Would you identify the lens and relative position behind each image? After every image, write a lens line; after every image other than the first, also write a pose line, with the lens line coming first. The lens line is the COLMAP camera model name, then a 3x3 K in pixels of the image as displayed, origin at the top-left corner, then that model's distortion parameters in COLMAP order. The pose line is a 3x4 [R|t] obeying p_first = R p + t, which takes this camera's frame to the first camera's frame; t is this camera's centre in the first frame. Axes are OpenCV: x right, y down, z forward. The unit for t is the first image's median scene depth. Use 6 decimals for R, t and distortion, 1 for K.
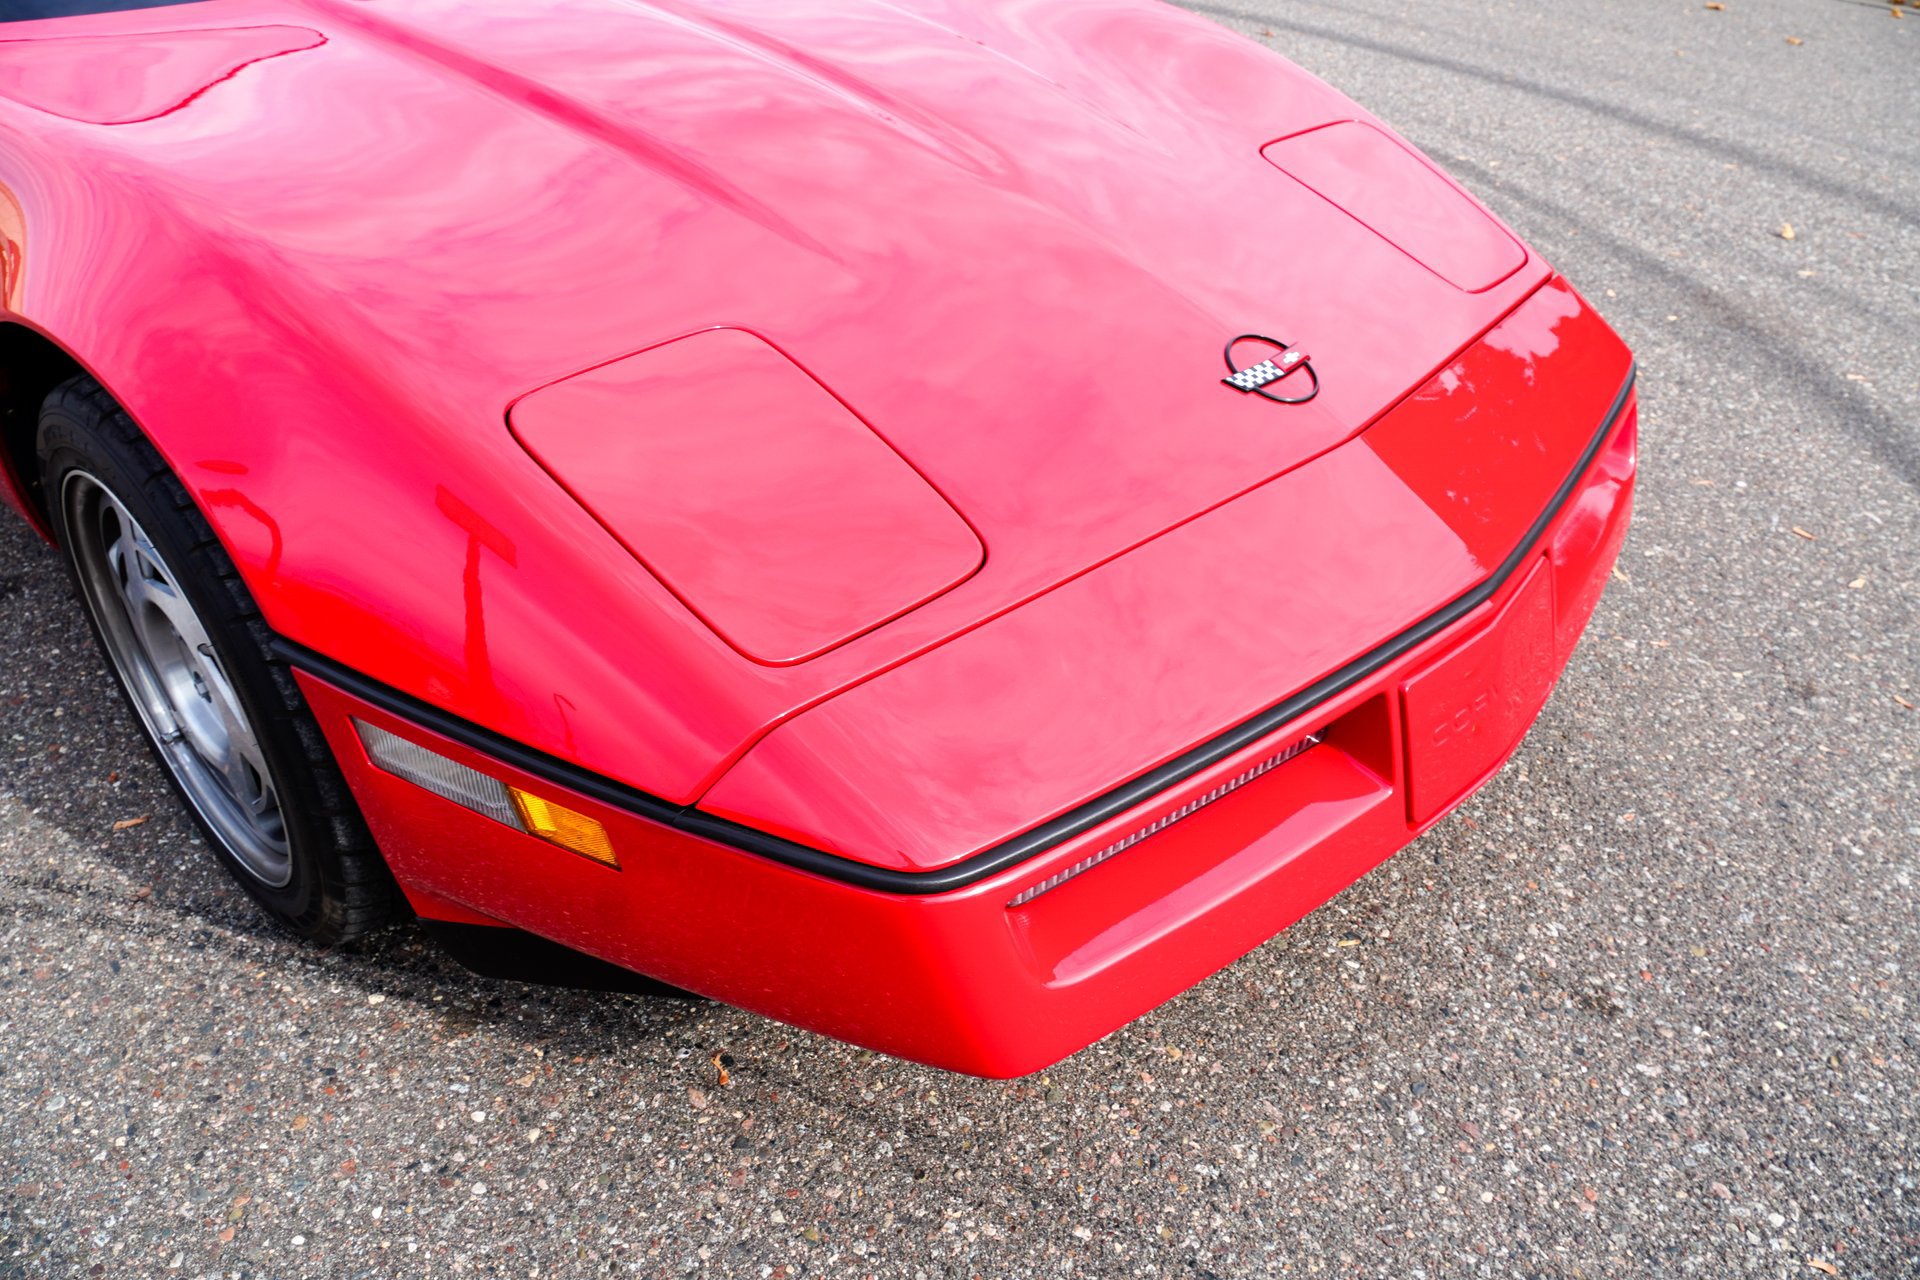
lens RADIAL K [[1401.9, 0, 958.8], [0, 1401.9, 604.4], [0, 0, 1]] dist [-0.123887, 0.083280]
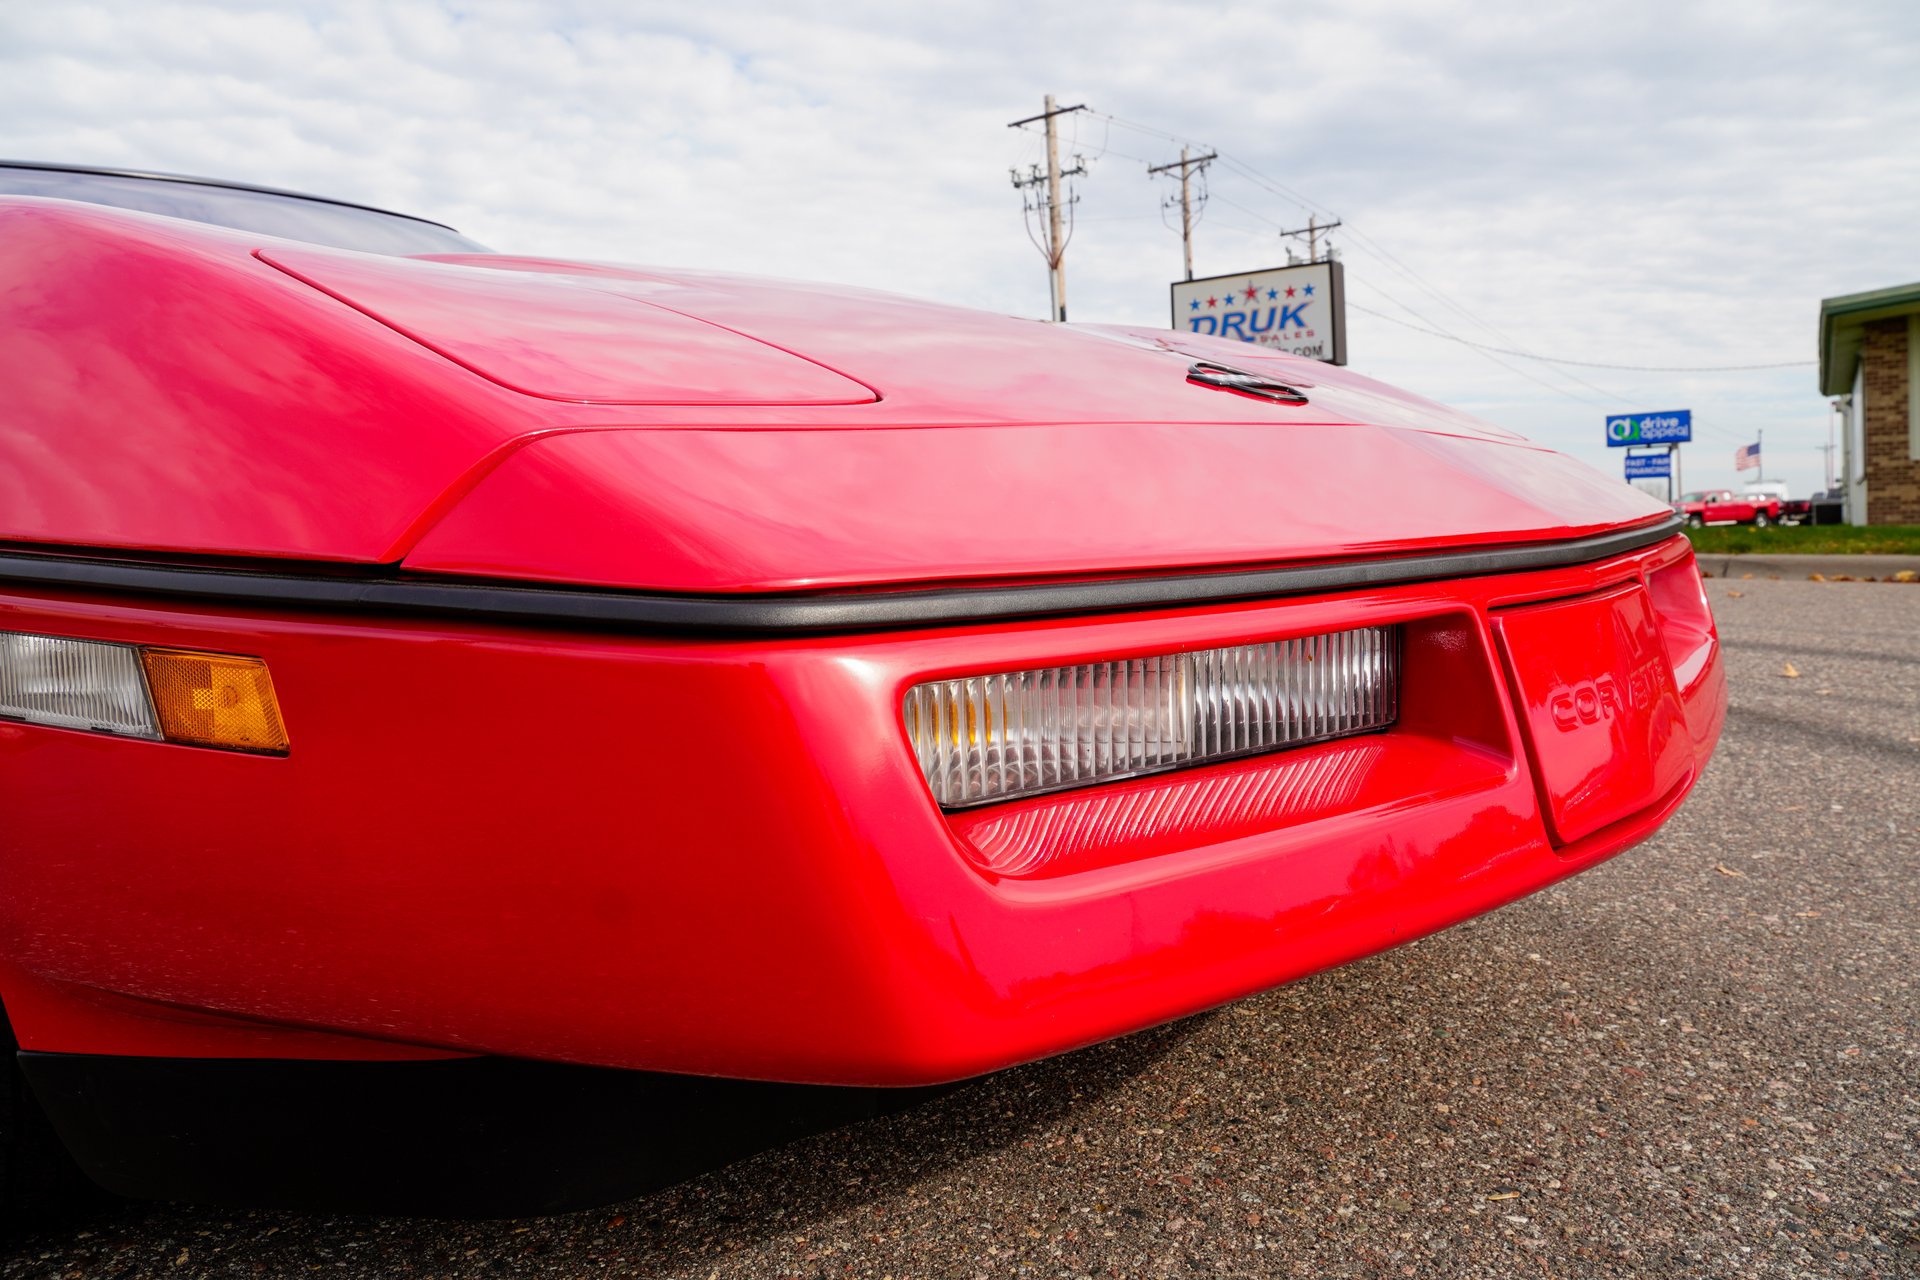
lens RADIAL K [[1401.9, 0, 963.2], [0, 1401.9, 641.2], [0, 0, 1]] dist [-0.123887, 0.083280]
pose [[0.998156, -0.059511, 0.011968, 0.034812], [0.058158, 0.881056, -0.469424, 0.311490], [0.017391, 0.469254, 0.882892, 0.311137]]
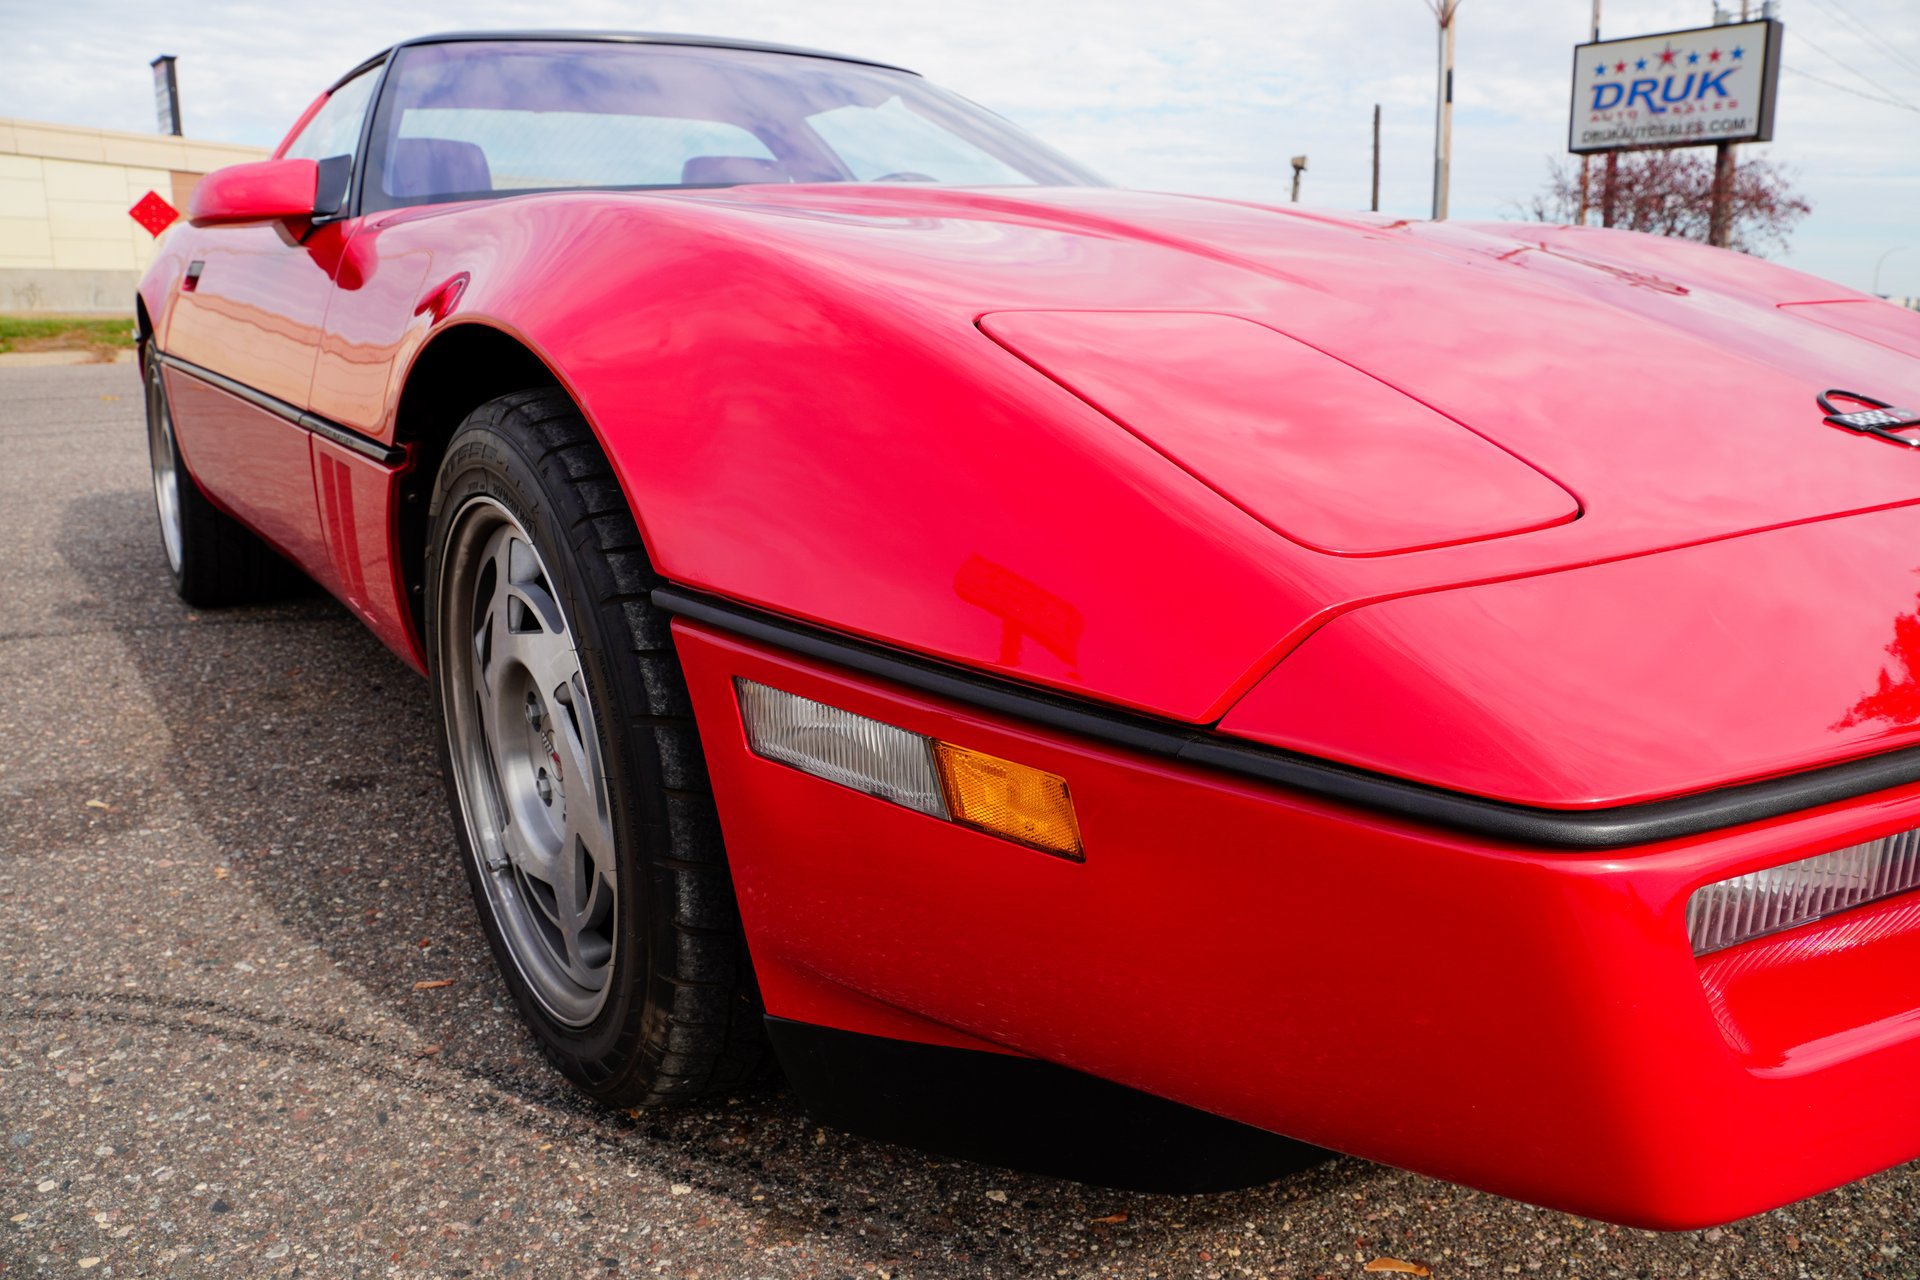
lens RADIAL K [[1401.9, 0, 979.4], [0, 1401.9, 630.8], [0, 0, 1]] dist [-0.123887, 0.083280]
pose [[0.976506, 0.022850, -0.214276, -0.101321], [-0.092226, 0.943008, -0.319734, 0.217163], [0.194759, 0.331984, 0.922960, 0.208781]]
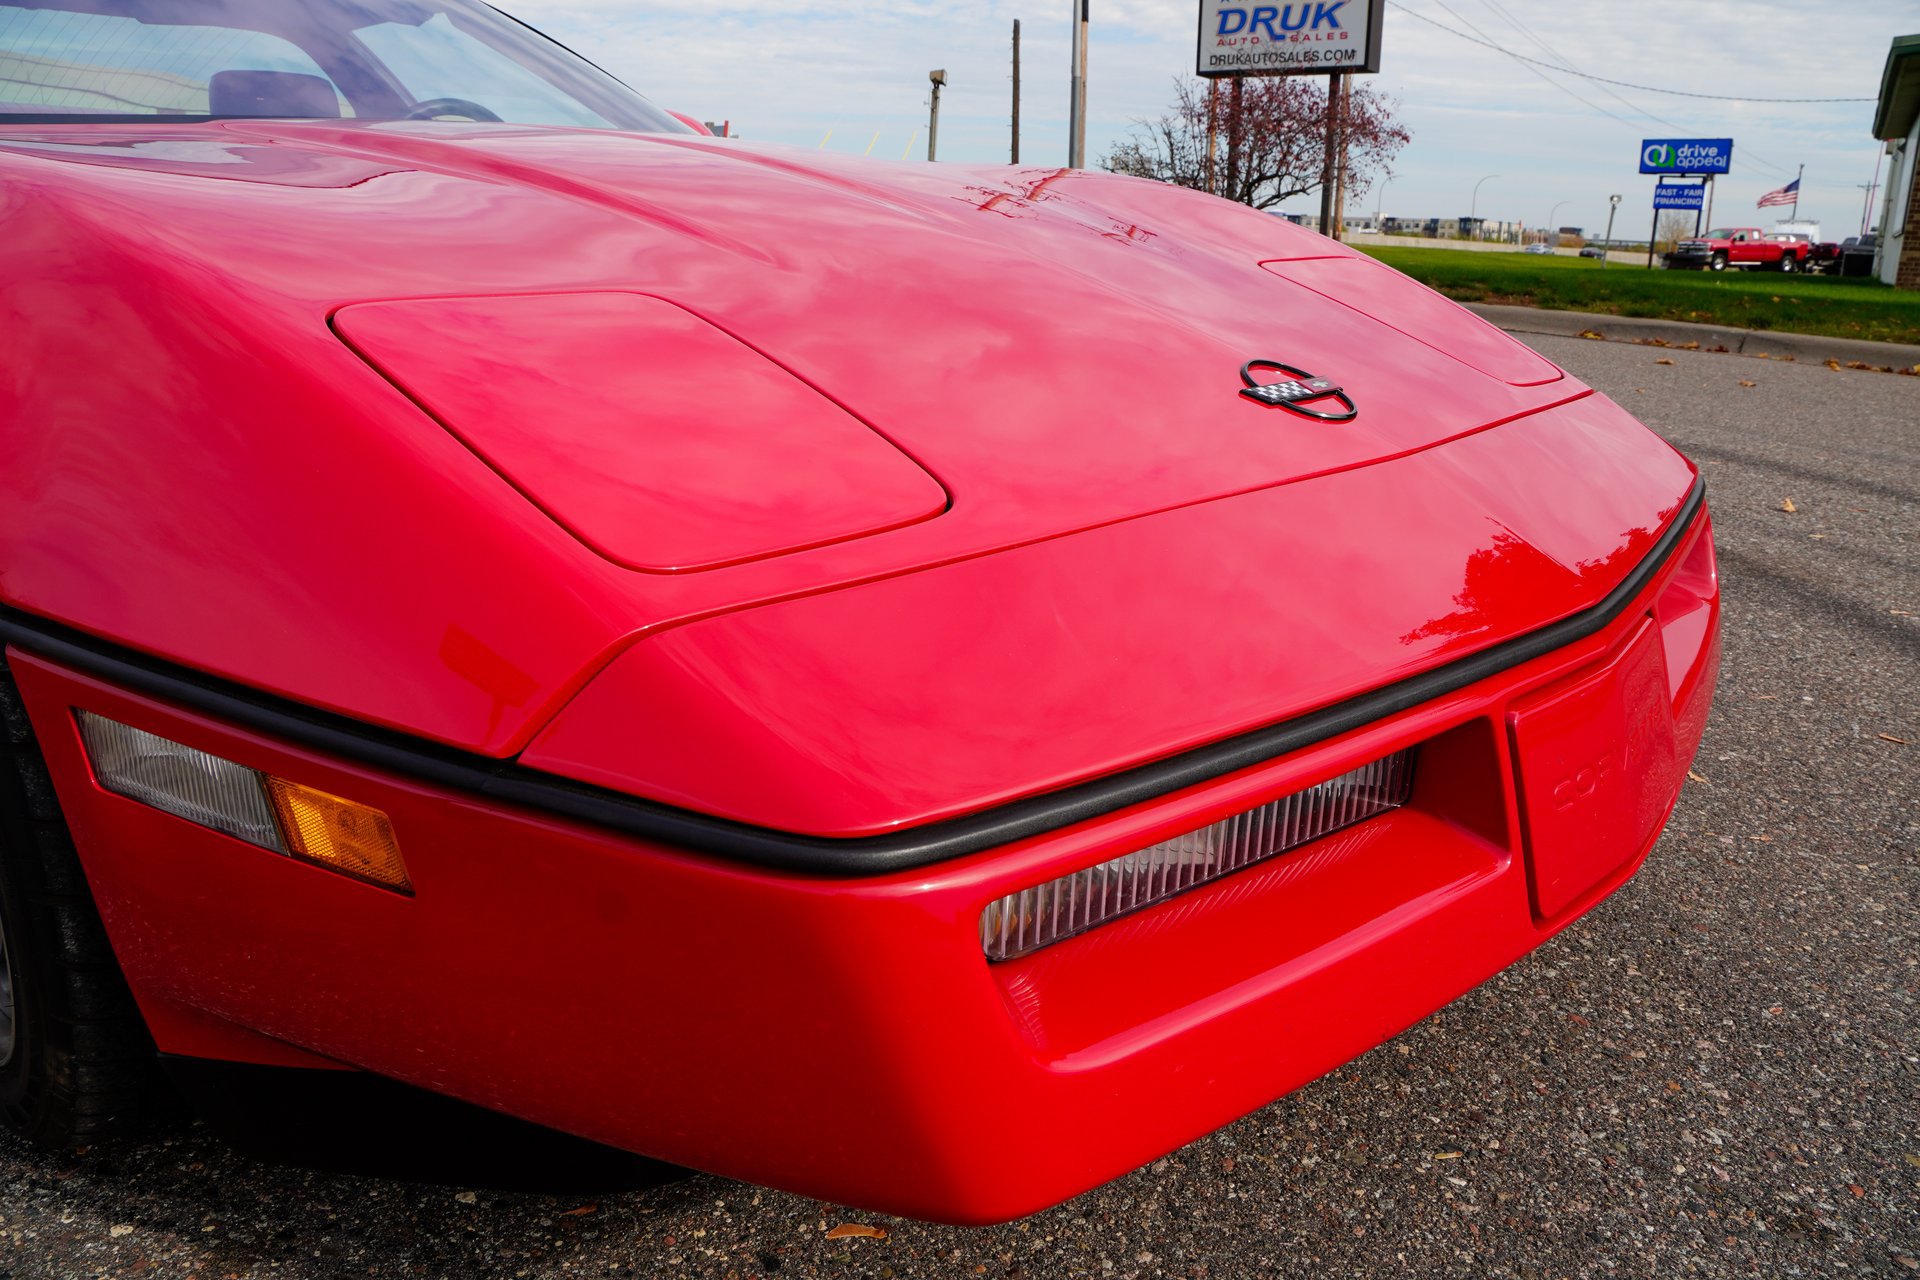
lens RADIAL K [[1401.9, 0, 957.5], [0, 1401.9, 634.5], [0, 0, 1]] dist [-0.123887, 0.083280]
pose [[0.999928, -0.007221, 0.009634, 0.011475], [0.009547, 0.963104, -0.268960, 0.175138], [-0.007337, 0.269032, 0.963103, 0.220748]]
